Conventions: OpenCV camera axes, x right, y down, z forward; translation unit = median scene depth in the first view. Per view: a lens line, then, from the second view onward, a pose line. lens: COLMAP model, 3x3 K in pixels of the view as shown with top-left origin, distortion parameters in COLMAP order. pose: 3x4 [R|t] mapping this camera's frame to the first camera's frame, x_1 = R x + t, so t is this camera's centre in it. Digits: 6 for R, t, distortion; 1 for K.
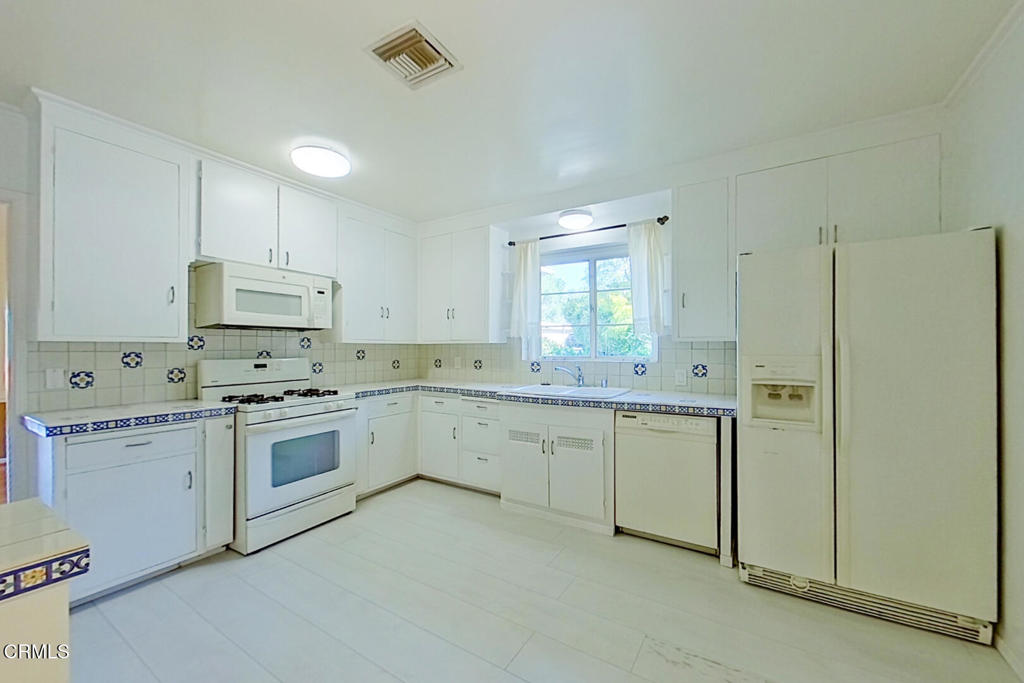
lens RADIAL K [[398.8, 0, 512.5], [0, 398.8, 344.1], [0, 0, 1]] dist [0.018058, -0.000374]
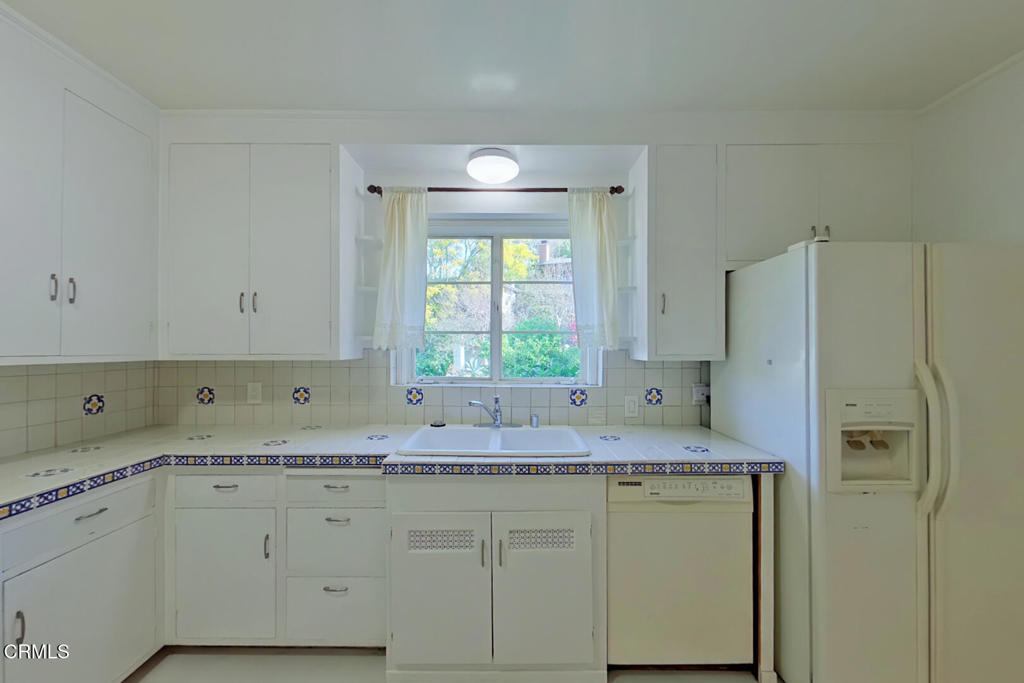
lens RADIAL K [[398.8, 0, 510.0], [0, 398.8, 350.0], [0, 0, 1]] dist [0.018058, -0.000374]
pose [[0.857742, 0.001738, 0.514077, -0.150949], [-0.007371, 0.999933, 0.008918, -0.025638], [-0.514027, -0.011438, 0.857698, 0.439308]]
